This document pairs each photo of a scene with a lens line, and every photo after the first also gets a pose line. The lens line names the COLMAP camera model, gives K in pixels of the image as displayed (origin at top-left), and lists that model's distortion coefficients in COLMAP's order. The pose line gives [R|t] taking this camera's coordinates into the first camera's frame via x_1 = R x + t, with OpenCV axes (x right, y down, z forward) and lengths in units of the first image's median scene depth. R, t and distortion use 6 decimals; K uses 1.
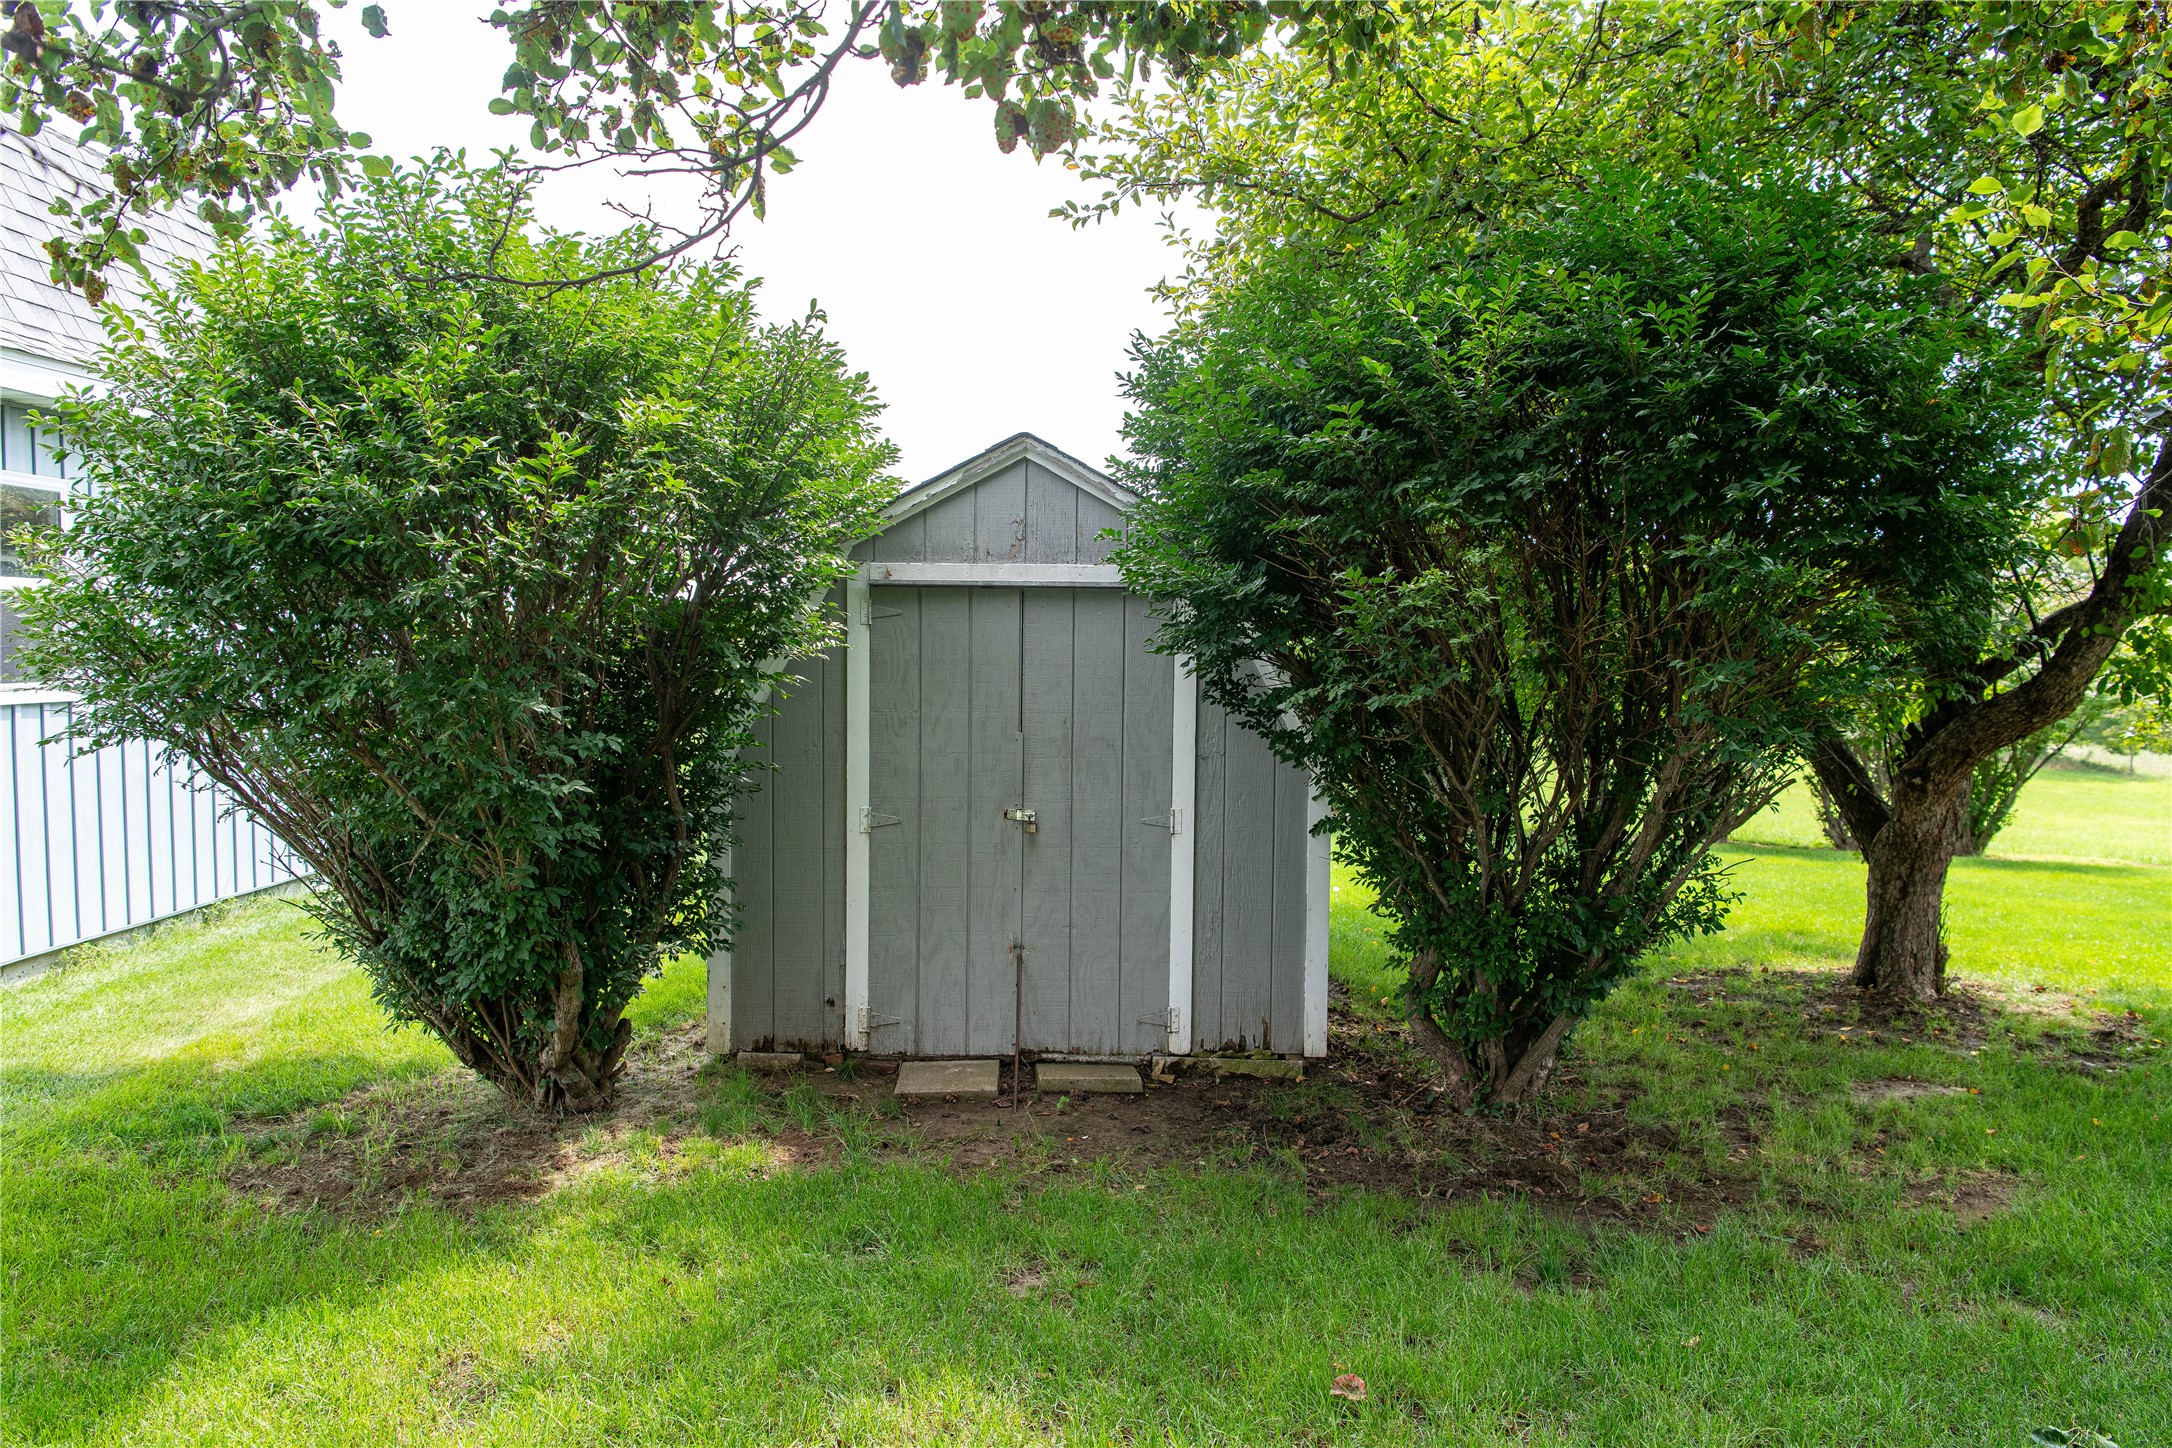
lens RADIAL K [[1556.9, 0, 1086.0], [0, 1556.9, 724.0], [0, 0, 1]] dist [-0.002470, -0.000728]
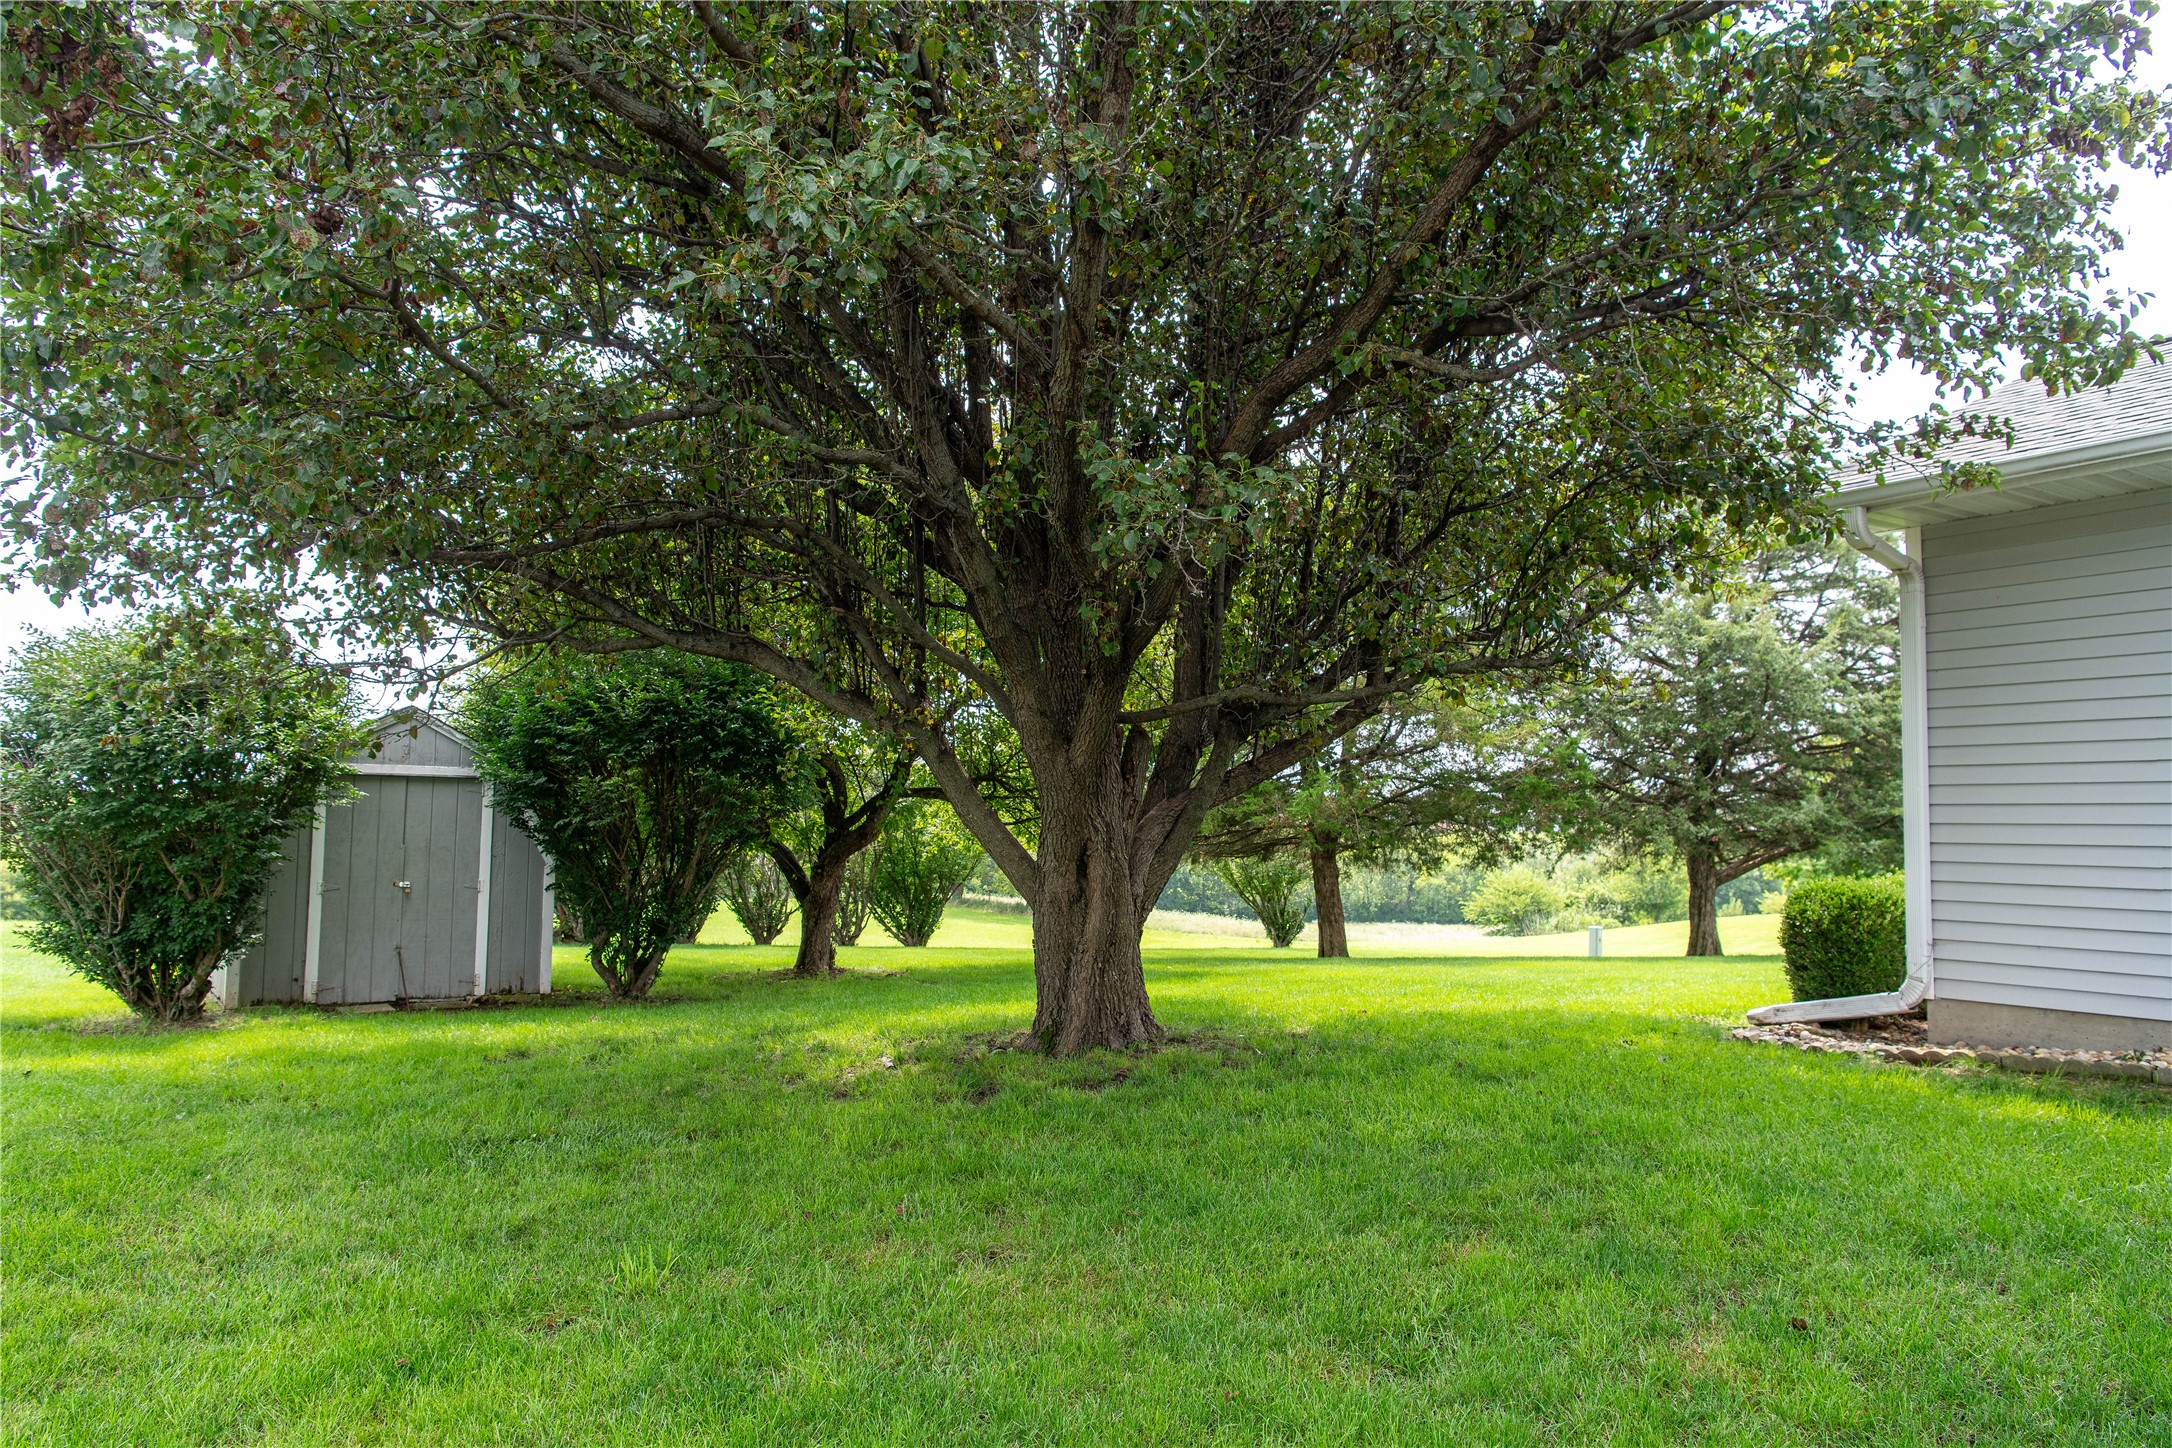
lens RADIAL K [[1499.7, 0, 1086.0], [0, 1499.7, 724.0], [0, 0, 1]] dist [-0.002259, 0.001704]
pose [[0.841824, 0.041522, 0.538152, -0.385295], [0.021039, 0.993755, -0.109586, 0.089674], [-0.539341, 0.103575, 0.835693, -1.286843]]
